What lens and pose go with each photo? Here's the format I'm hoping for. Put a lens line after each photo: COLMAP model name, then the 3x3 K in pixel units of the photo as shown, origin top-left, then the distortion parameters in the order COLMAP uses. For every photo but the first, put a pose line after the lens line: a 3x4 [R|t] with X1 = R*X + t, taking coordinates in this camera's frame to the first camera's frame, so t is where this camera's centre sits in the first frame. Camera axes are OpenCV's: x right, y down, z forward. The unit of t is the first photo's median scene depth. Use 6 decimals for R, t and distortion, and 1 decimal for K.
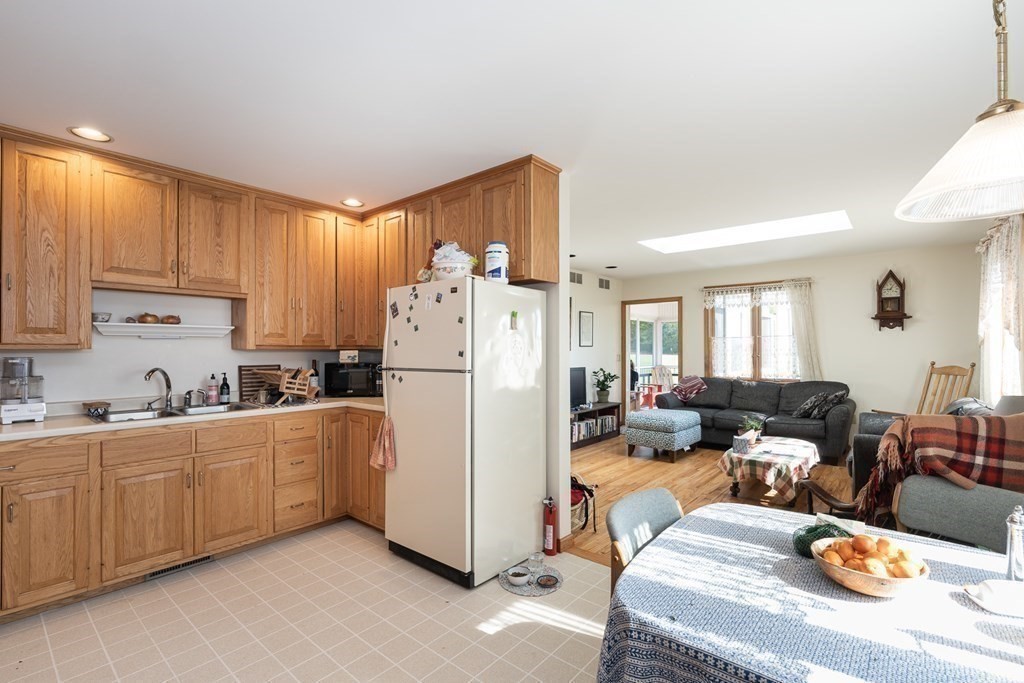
lens RADIAL K [[459.5, 0, 517.2], [0, 459.5, 347.5], [0, 0, 1]] dist [0.015563, 0.001256]
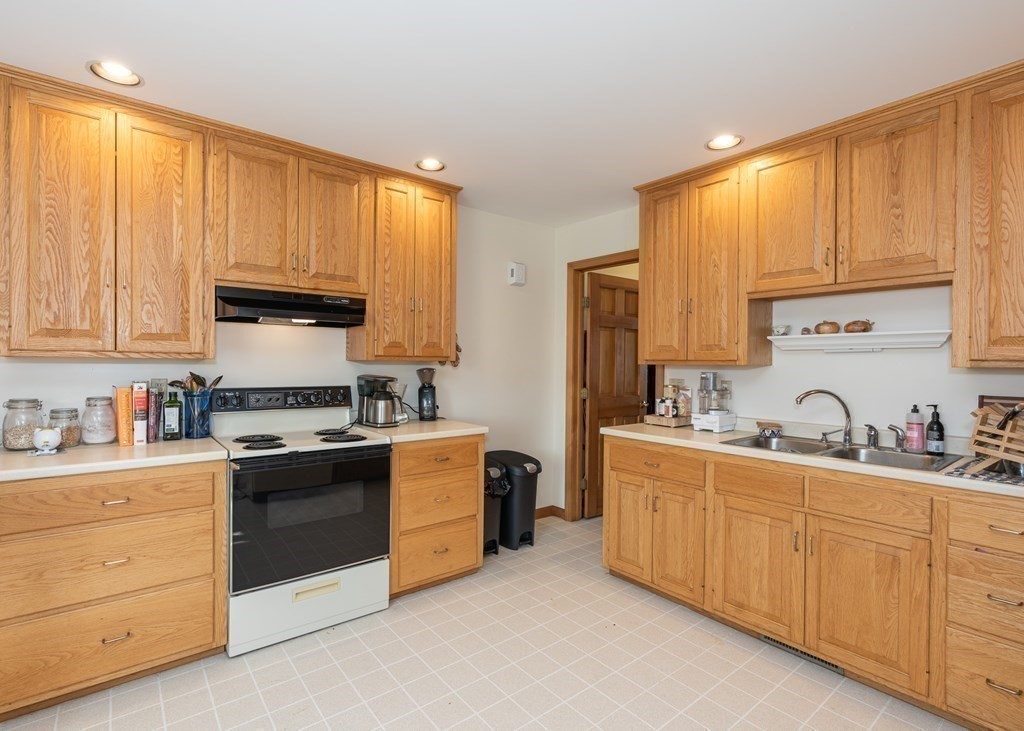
lens RADIAL K [[496.3, 0, 509.3], [0, 496.3, 368.2], [0, 0, 1]] dist [-0.006842, 0.002671]
pose [[-0.199451, 0.005492, -0.979892, 0.162742], [-0.007309, 0.999948, 0.007092, 0.005869], [0.979881, 0.008577, -0.199401, 0.697038]]
